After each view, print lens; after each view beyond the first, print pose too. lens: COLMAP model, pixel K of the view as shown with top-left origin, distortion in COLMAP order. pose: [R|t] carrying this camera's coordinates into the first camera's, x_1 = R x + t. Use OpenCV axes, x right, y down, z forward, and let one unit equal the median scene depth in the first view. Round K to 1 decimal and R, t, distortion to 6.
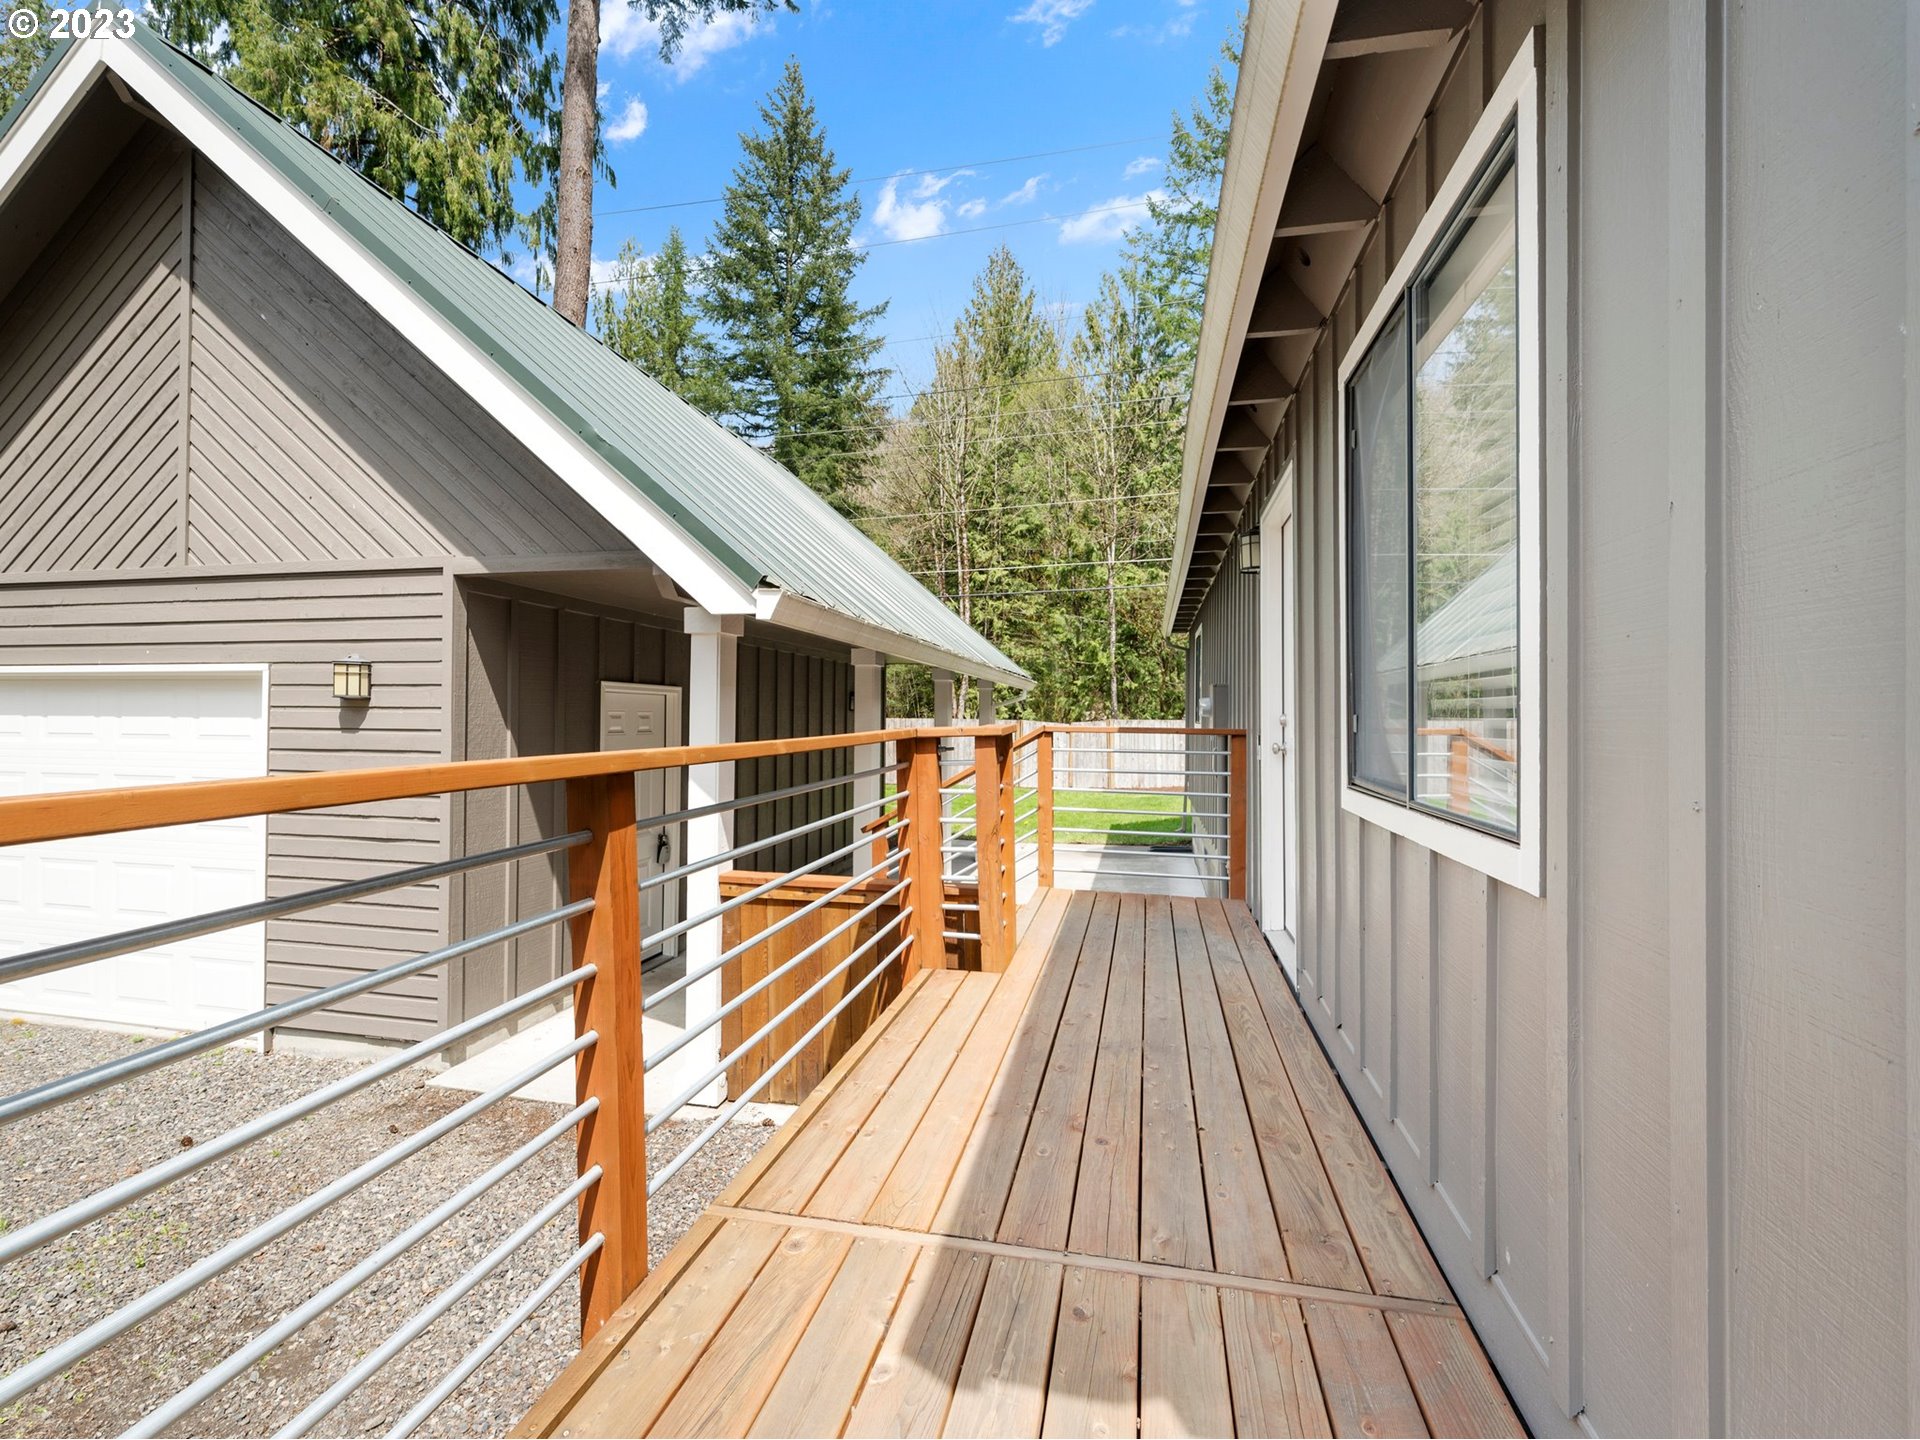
lens RADIAL K [[872.5, 0, 953.0], [0, 872.5, 726.8], [0, 0, 1]] dist [0.000402, -0.000334]
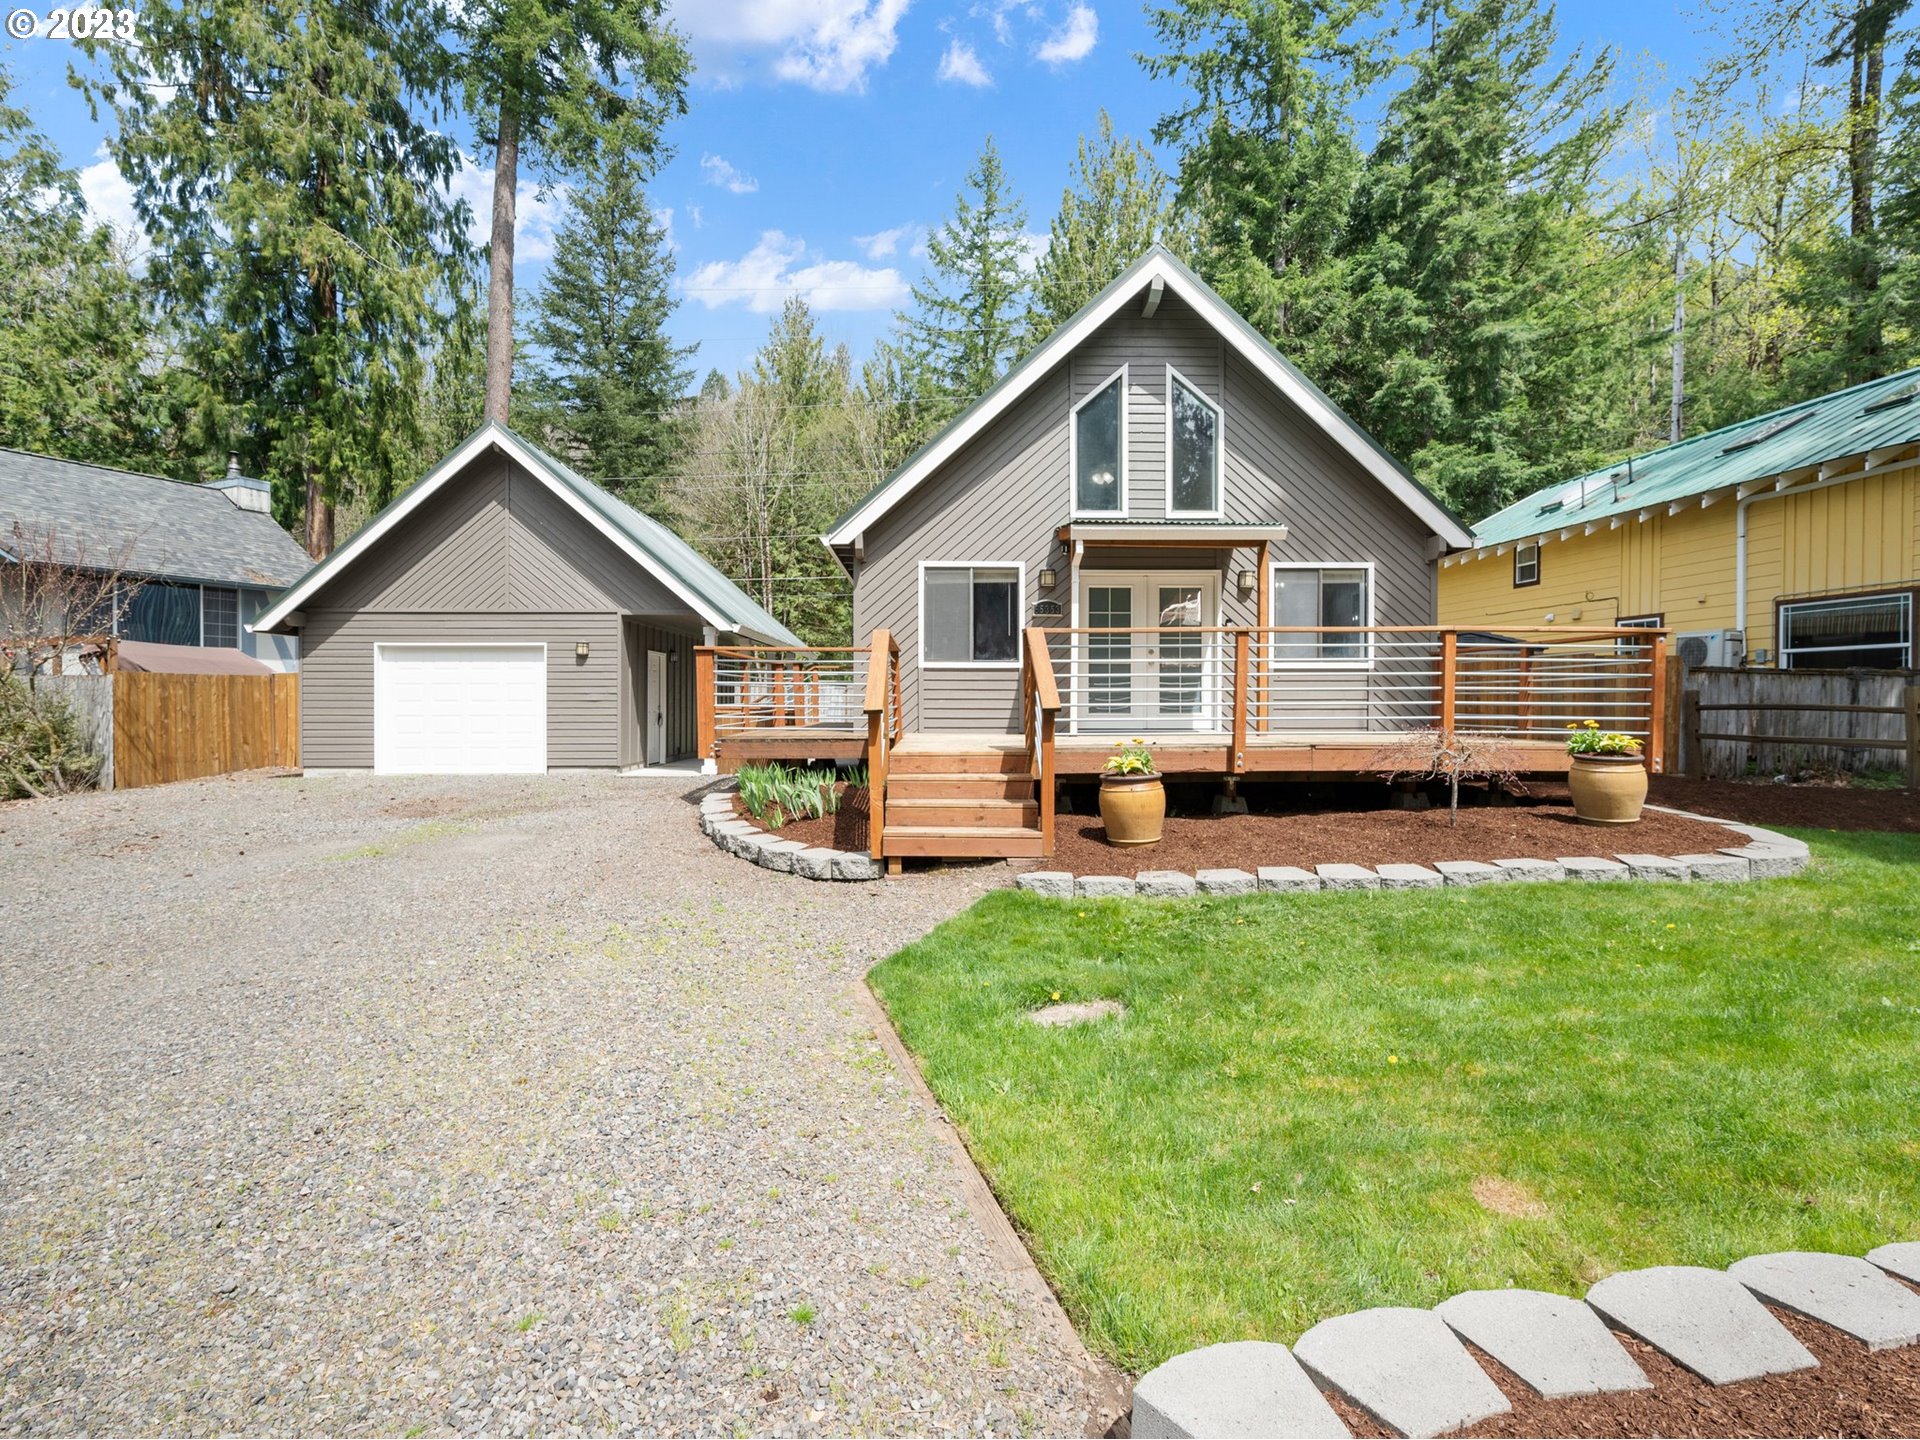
lens RADIAL K [[871.2, 0, 959.3], [0, 871.2, 698.2], [0, 0, 1]] dist [0.001001, 0.000129]
pose [[0.971185, -0.003698, 0.238299, -0.016201], [0.006899, 0.999897, -0.012601, 0.018897], [-0.238227, 0.013882, 0.971110, -0.255610]]
